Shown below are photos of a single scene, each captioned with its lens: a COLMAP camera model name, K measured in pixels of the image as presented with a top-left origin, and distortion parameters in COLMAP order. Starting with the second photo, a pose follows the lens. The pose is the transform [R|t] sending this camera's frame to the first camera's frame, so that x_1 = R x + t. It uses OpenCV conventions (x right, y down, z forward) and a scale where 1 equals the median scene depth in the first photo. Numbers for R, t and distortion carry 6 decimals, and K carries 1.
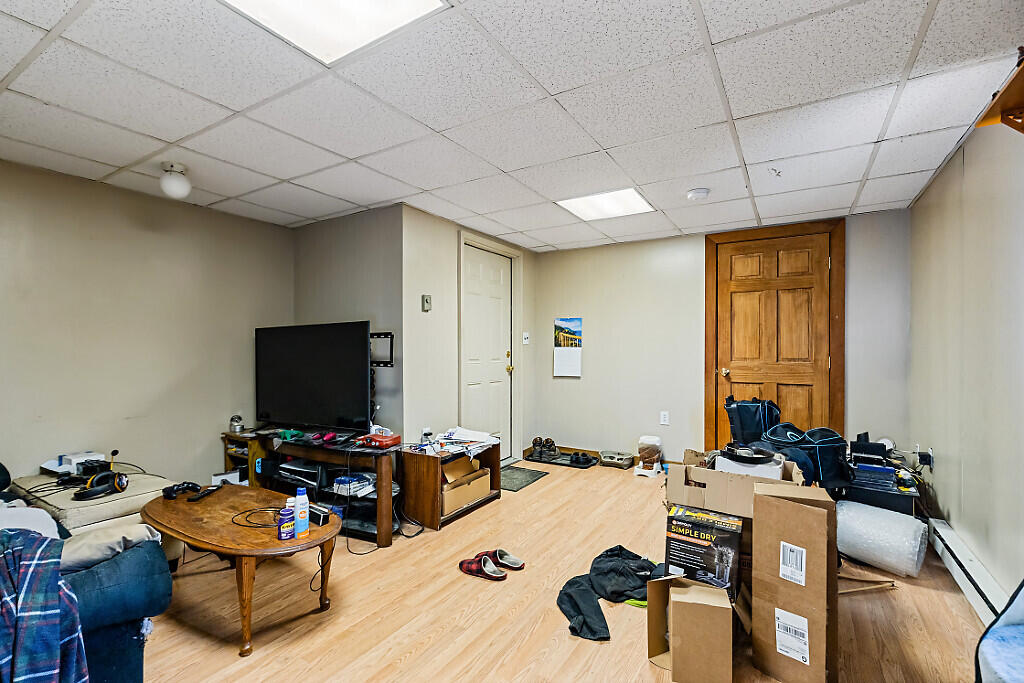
lens RADIAL K [[462.2, 0, 513.5], [0, 462.2, 347.2], [0, 0, 1]] dist [-0.000208, -0.000326]
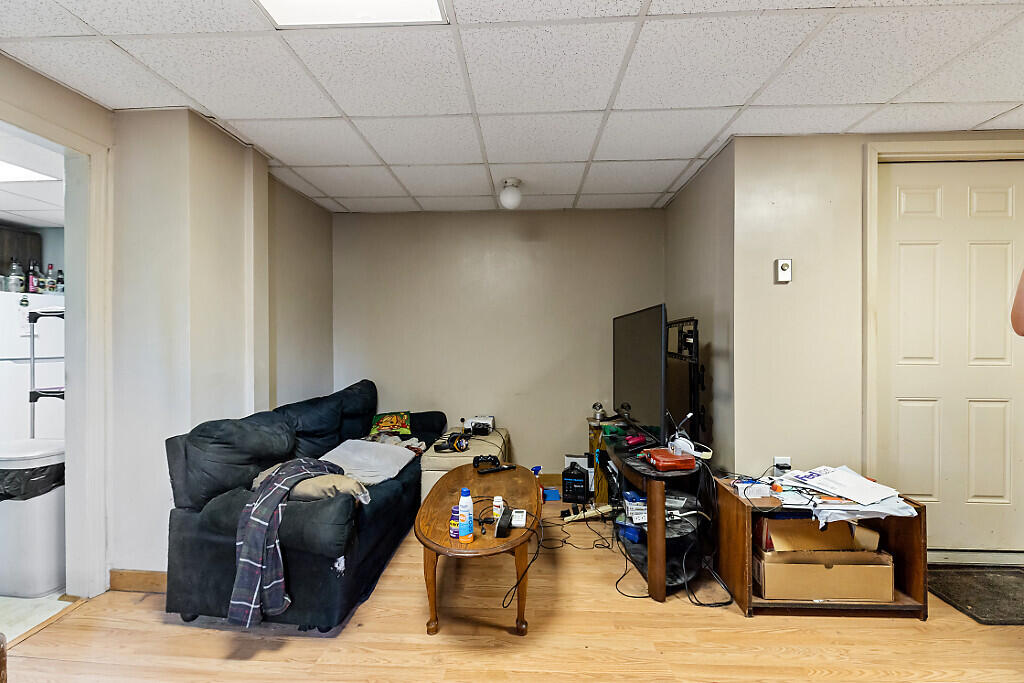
lens RADIAL K [[462.2, 0, 511.9], [0, 462.2, 338.1], [0, 0, 1]] dist [-0.000208, -0.000326]
pose [[0.478981, 0.000394, -0.877825, 0.245184], [0.003915, 0.999989, 0.002585, -0.001550], [0.877817, -0.004675, 0.478974, 0.382303]]
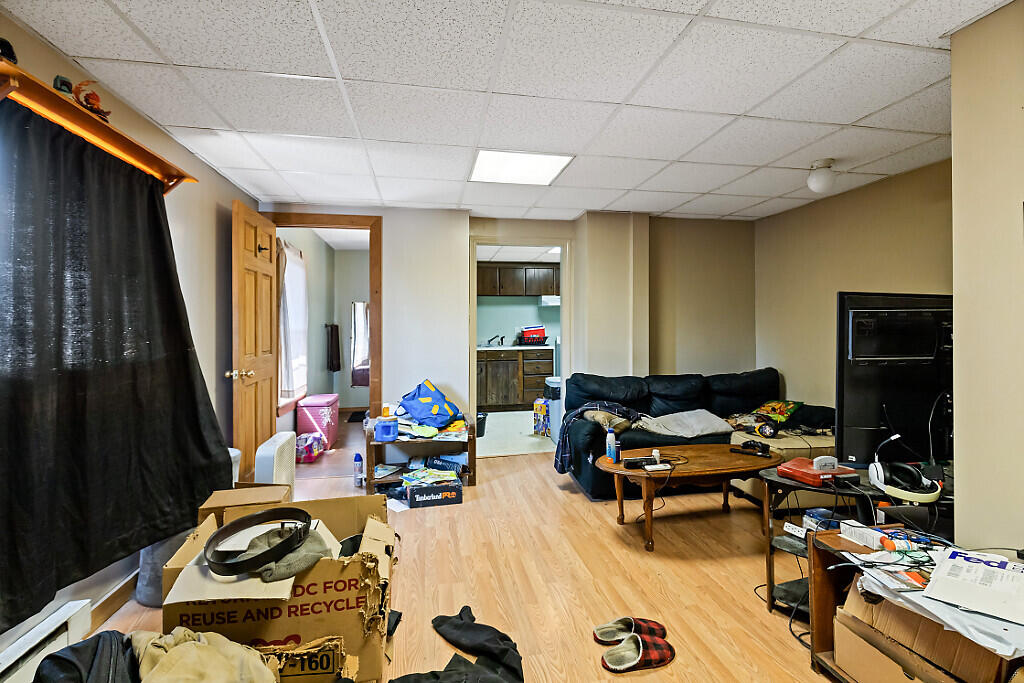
lens RADIAL K [[462.2, 0, 511.1], [0, 462.2, 330.7], [0, 0, 1]] dist [-0.000208, -0.000326]
pose [[-0.742951, 0.006148, -0.669318, 0.450780], [0.006206, 0.999978, 0.002296, -0.007165], [0.669318, -0.002448, -0.742972, 1.126701]]
